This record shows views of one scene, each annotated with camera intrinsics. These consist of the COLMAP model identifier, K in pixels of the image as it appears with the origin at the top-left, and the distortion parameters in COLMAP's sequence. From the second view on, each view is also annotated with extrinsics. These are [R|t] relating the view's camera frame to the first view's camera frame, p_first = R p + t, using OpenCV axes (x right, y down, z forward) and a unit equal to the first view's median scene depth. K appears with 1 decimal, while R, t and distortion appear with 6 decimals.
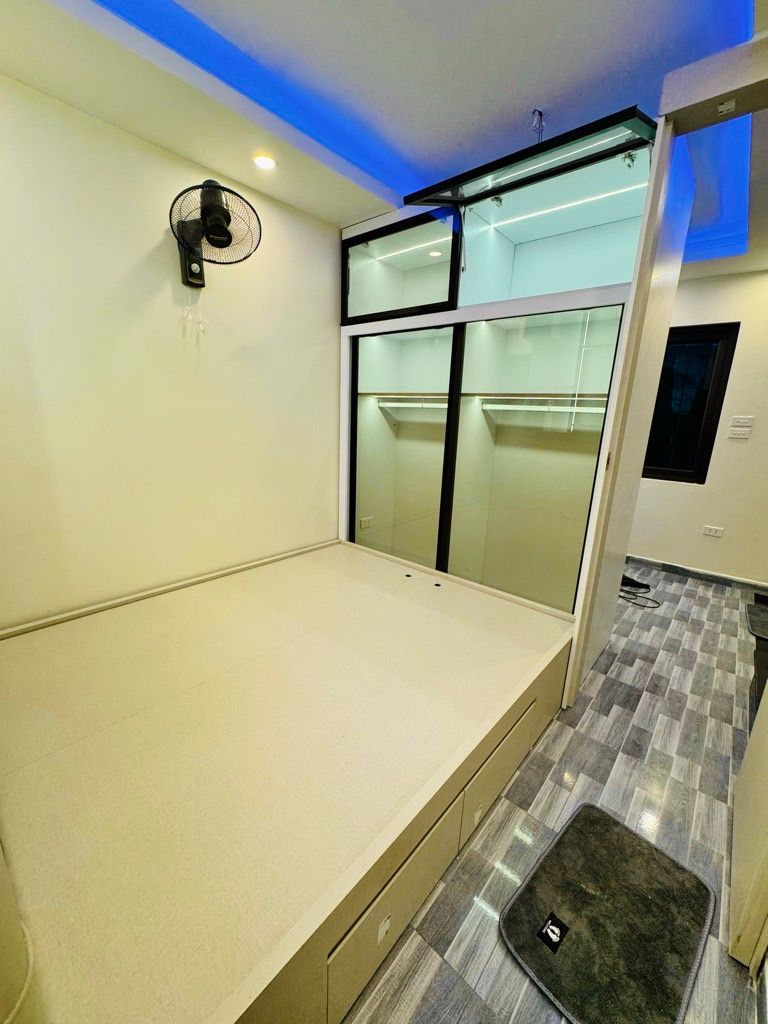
lens RADIAL K [[410.2, 0, 384.0], [0, 410.2, 512.0], [0, 0, 1]] dist [-0.002490, 0.000062]
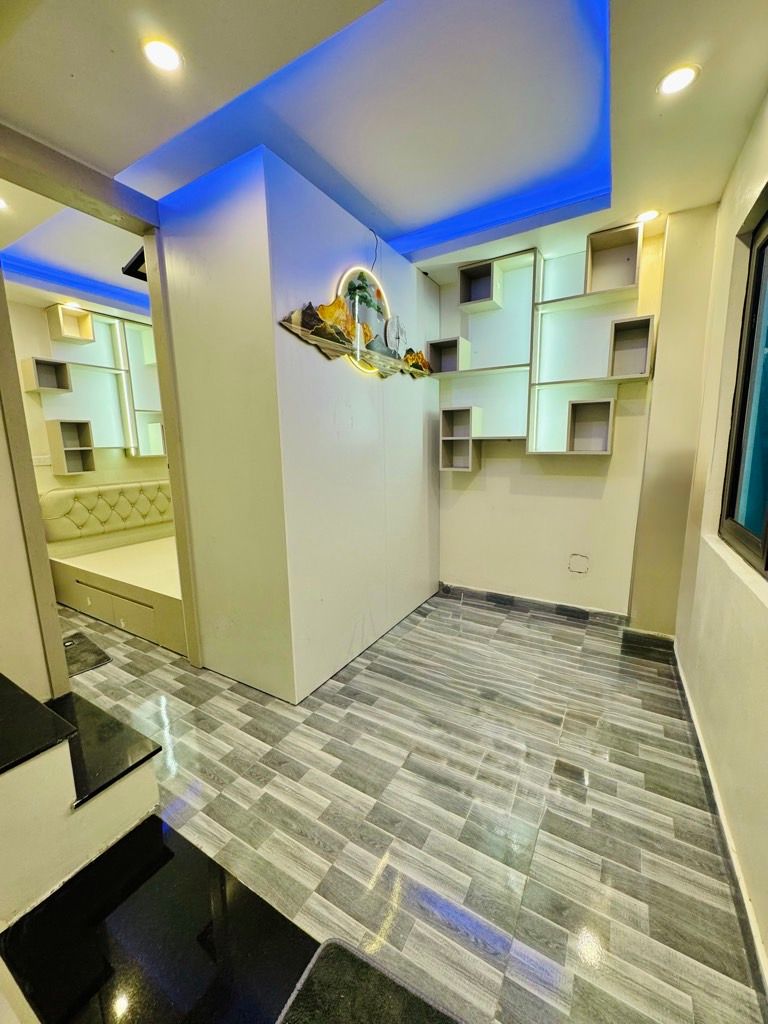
lens RADIAL K [[408.4, 0, 384.0], [0, 408.4, 512.0], [0, 0, 1]] dist [-0.002140, 0.000223]
pose [[0.176362, 0.126411, -0.976174, 1.580854], [-0.209326, 0.973852, 0.088292, -0.193477], [0.961810, 0.188767, 0.198212, 1.135256]]
